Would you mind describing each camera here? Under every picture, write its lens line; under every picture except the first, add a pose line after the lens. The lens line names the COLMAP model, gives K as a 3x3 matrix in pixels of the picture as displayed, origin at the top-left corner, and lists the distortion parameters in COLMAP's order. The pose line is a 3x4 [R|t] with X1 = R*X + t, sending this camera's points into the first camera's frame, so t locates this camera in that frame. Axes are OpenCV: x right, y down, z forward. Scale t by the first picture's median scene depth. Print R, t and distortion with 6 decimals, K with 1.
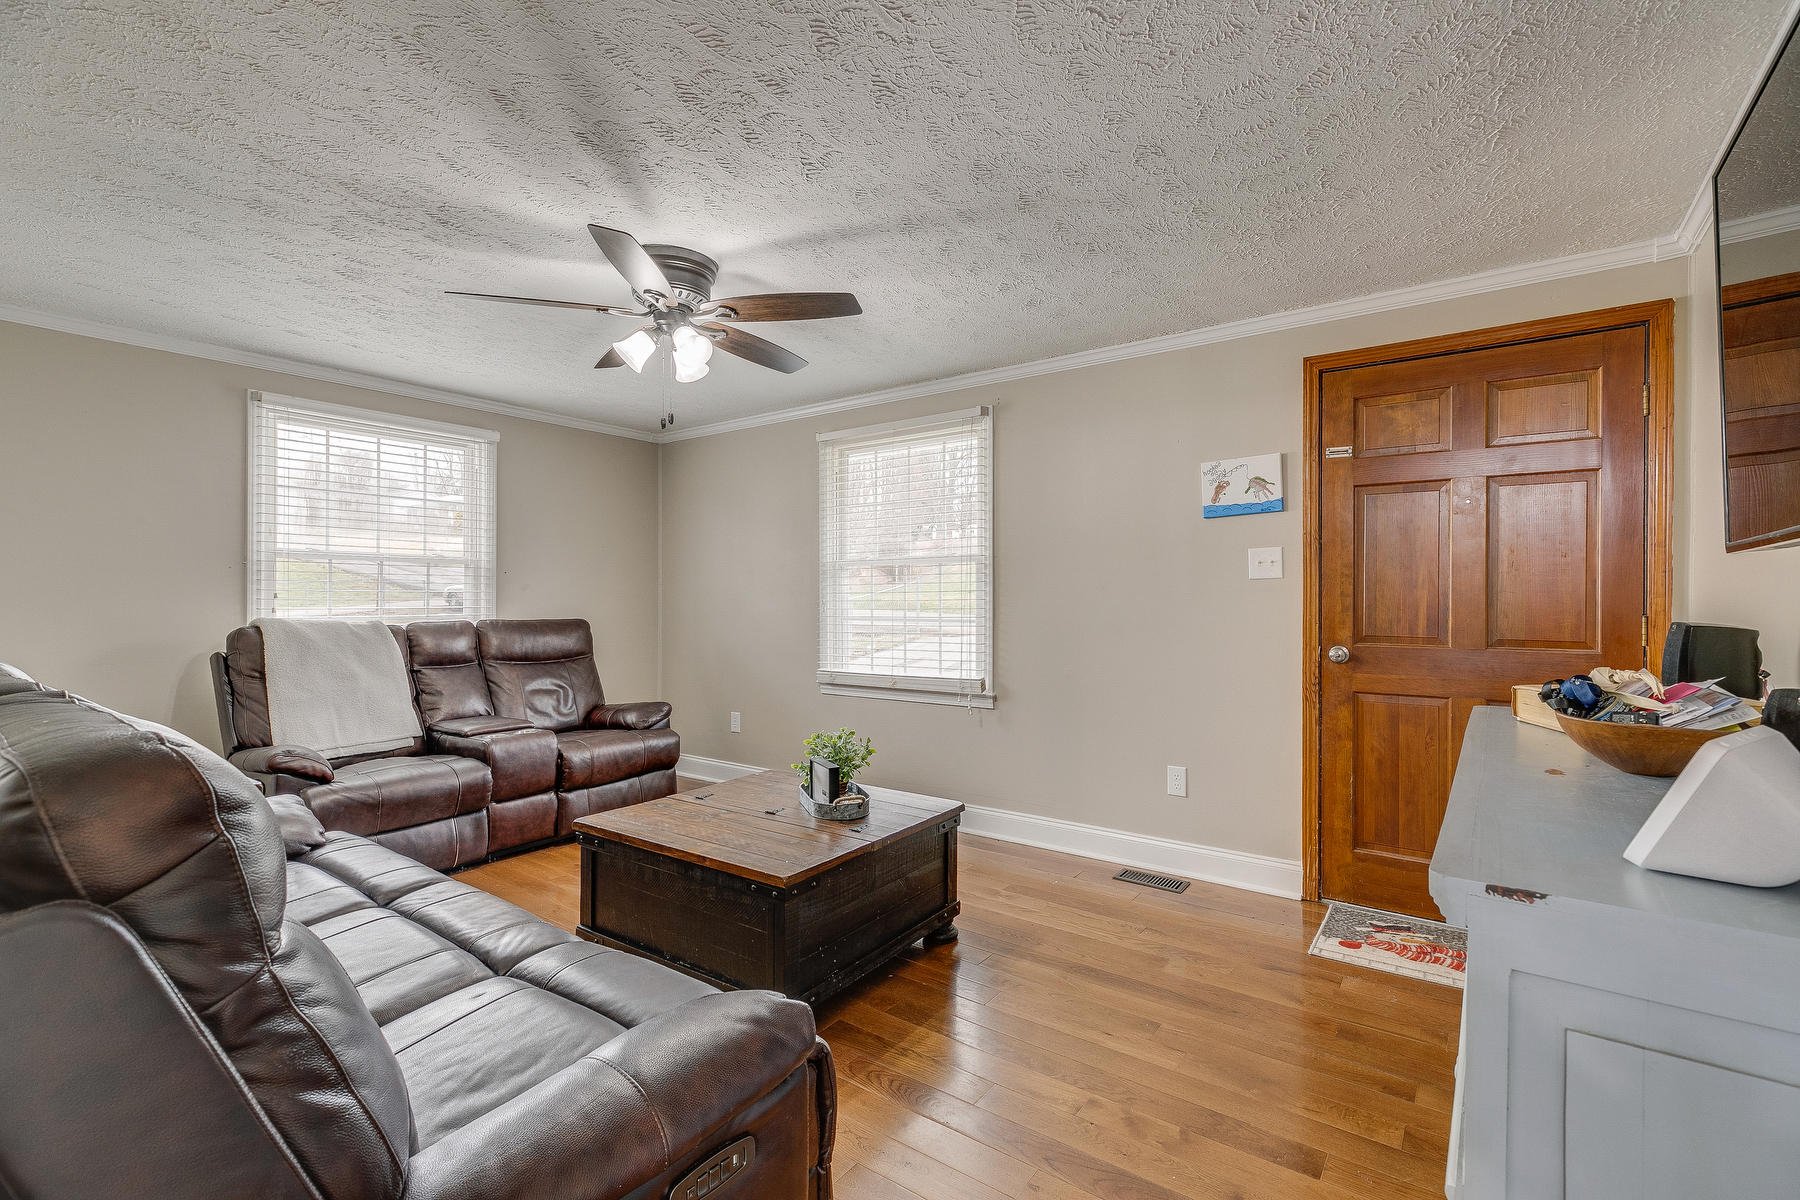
lens RADIAL K [[818.4, 0, 891.3], [0, 818.4, 596.2], [0, 0, 1]] dist [0.011349, 0.000031]
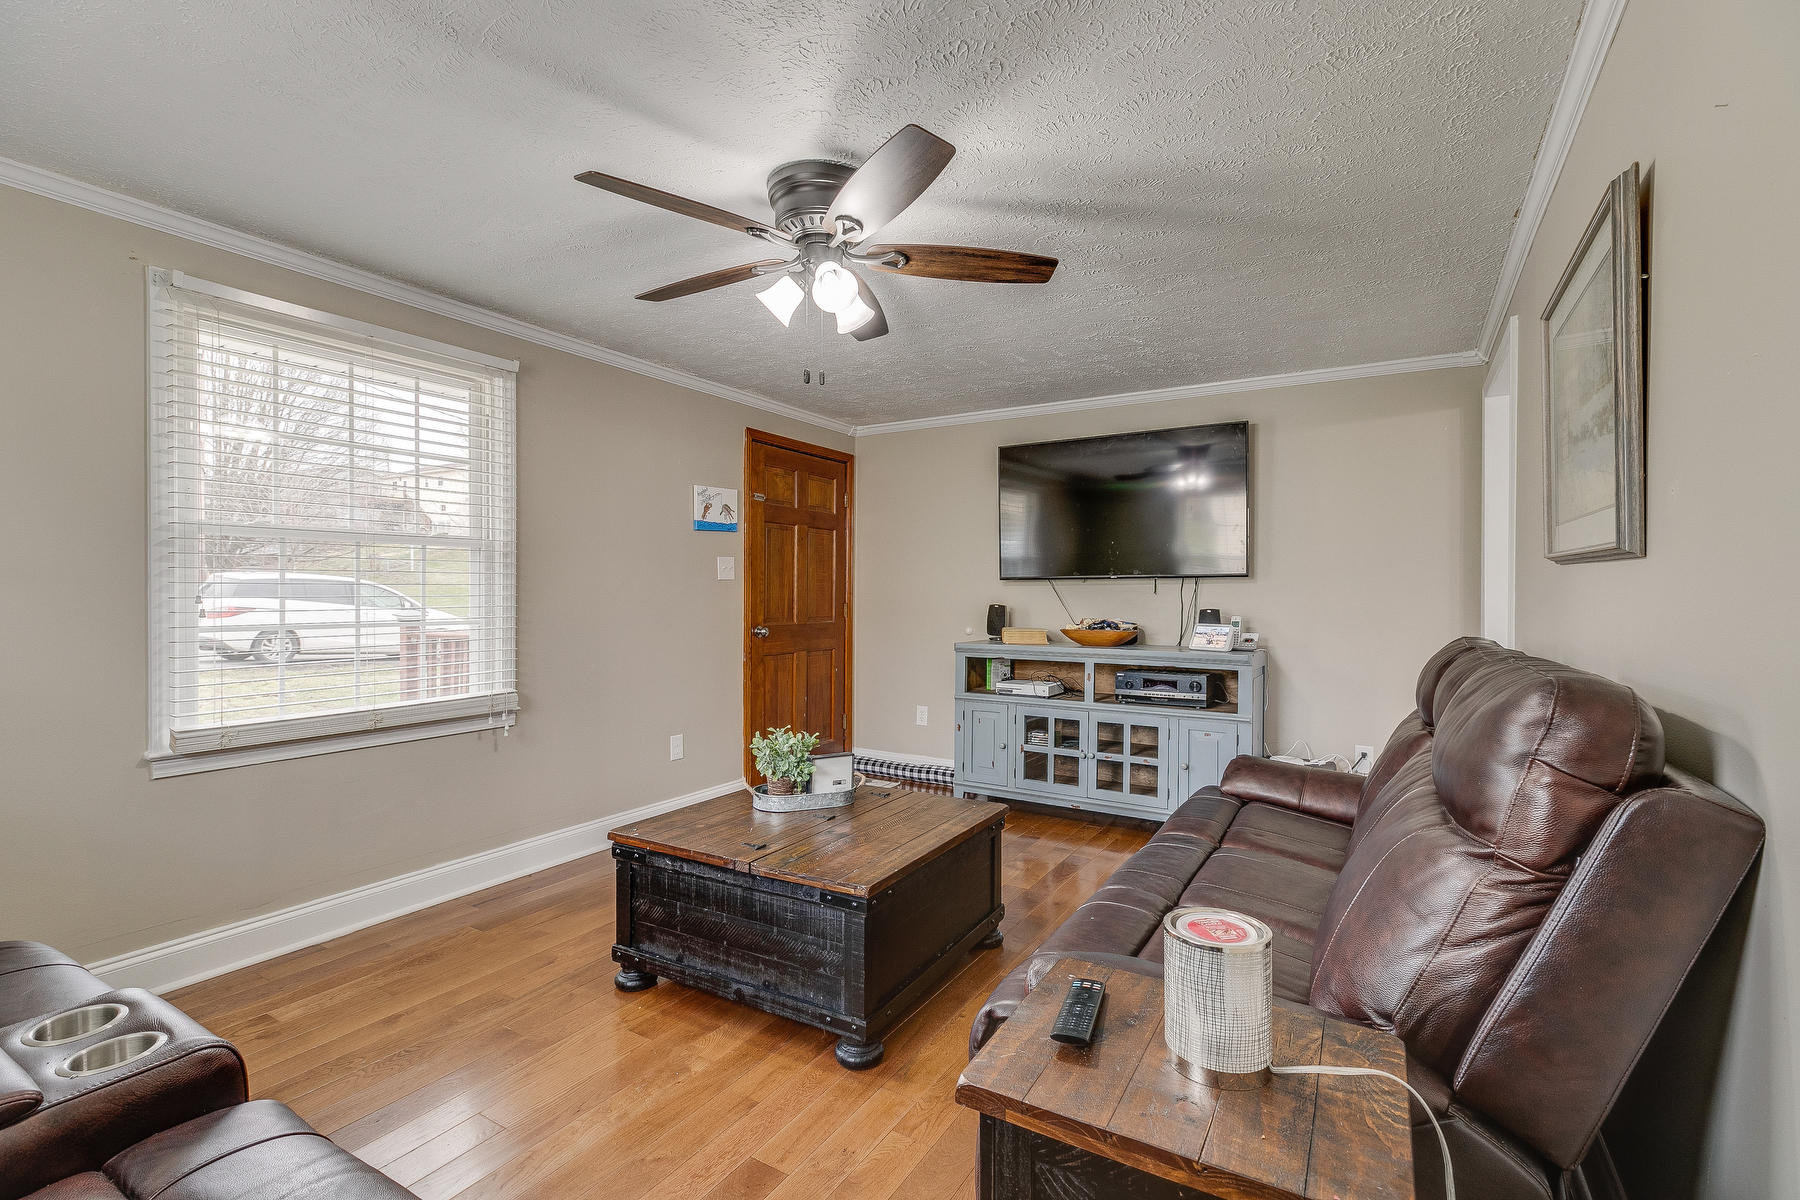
lens RADIAL K [[818.4, 0, 900.7], [0, 818.4, 597.4], [0, 0, 1]] dist [0.011349, 0.000031]
pose [[-0.110974, -0.006201, 0.993804, -0.897919], [-0.007044, 0.999960, 0.005453, -0.001102], [-0.993798, -0.006395, -0.111013, 0.830936]]
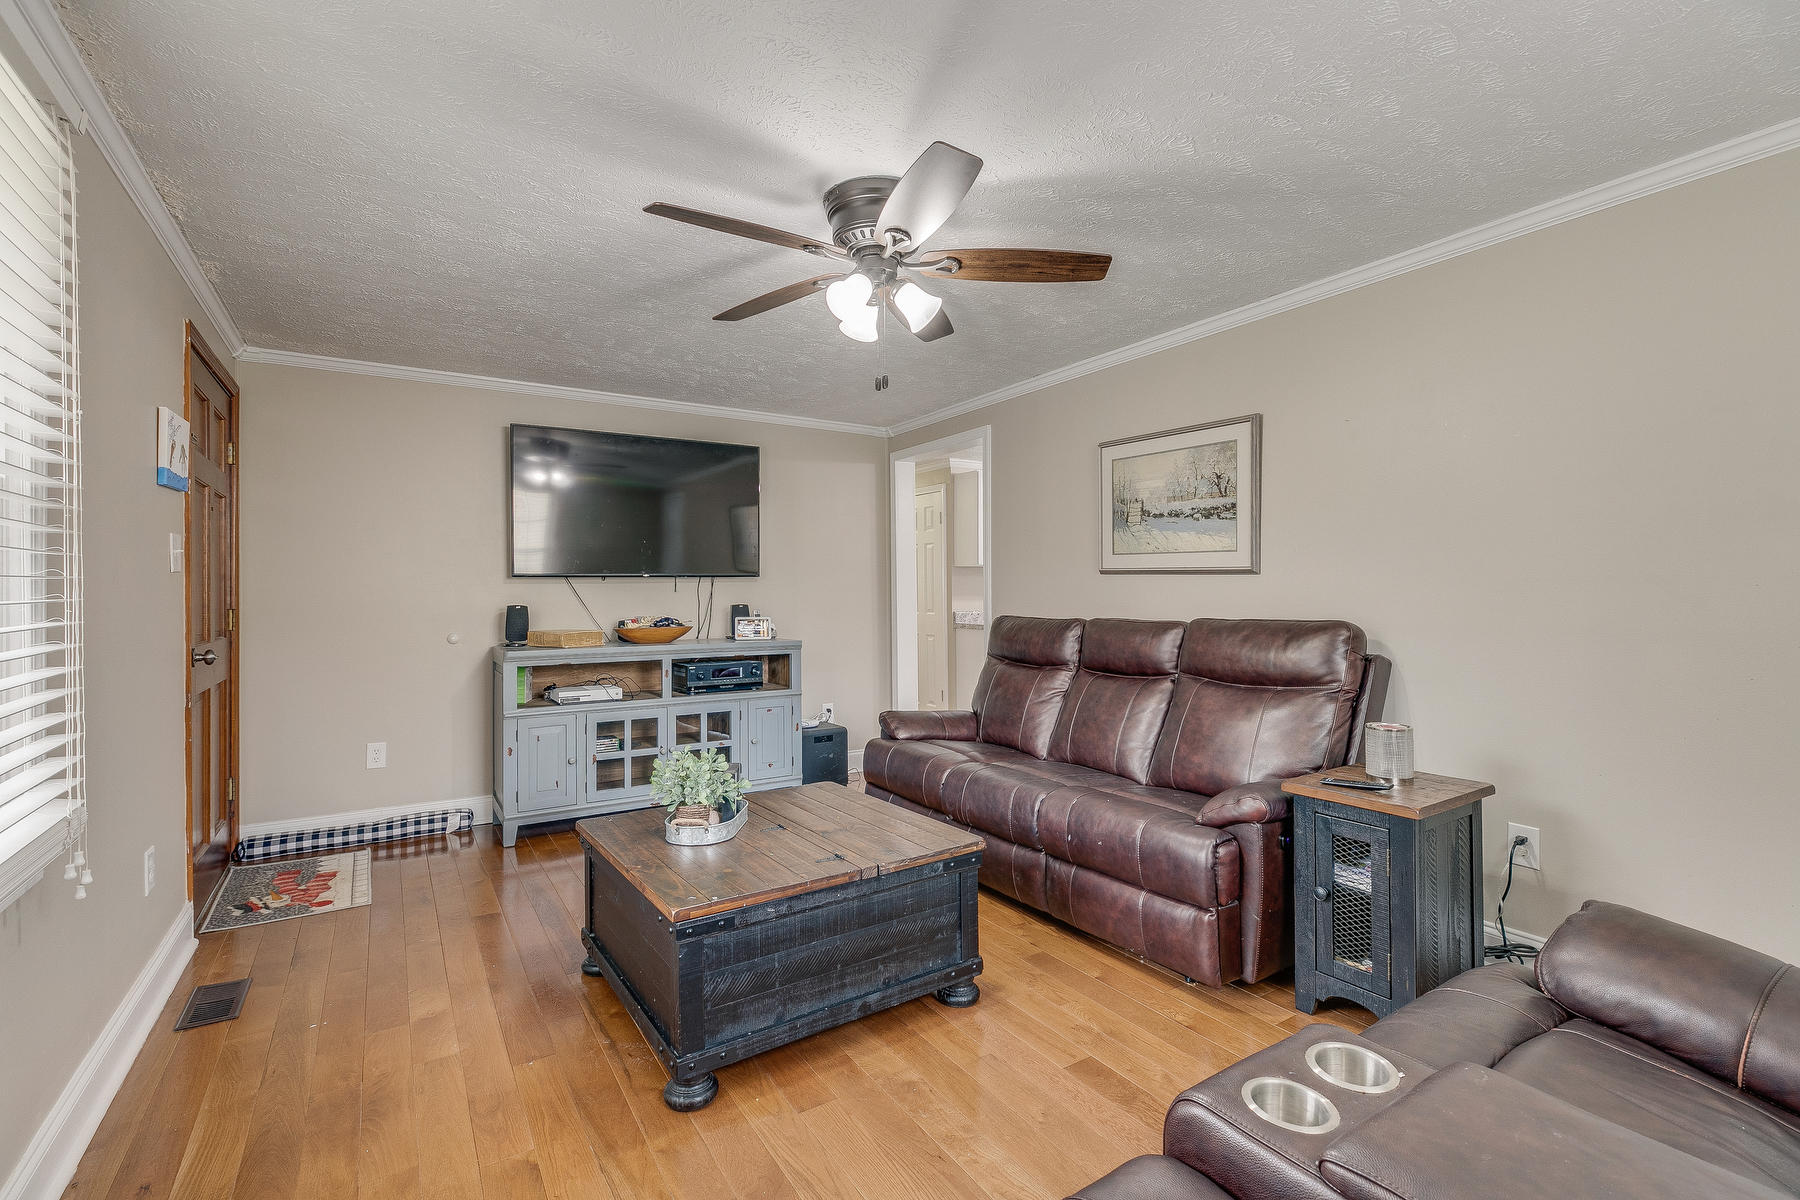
lens RADIAL K [[818.4, 0, 904.0], [0, 818.4, 592.6], [0, 0, 1]] dist [0.011349, 0.000031]
pose [[-0.944456, 0.003055, 0.328623, -0.463113], [0.002649, 0.999995, -0.001683, 0.002342], [-0.328626, -0.000720, -0.944460, 1.482351]]
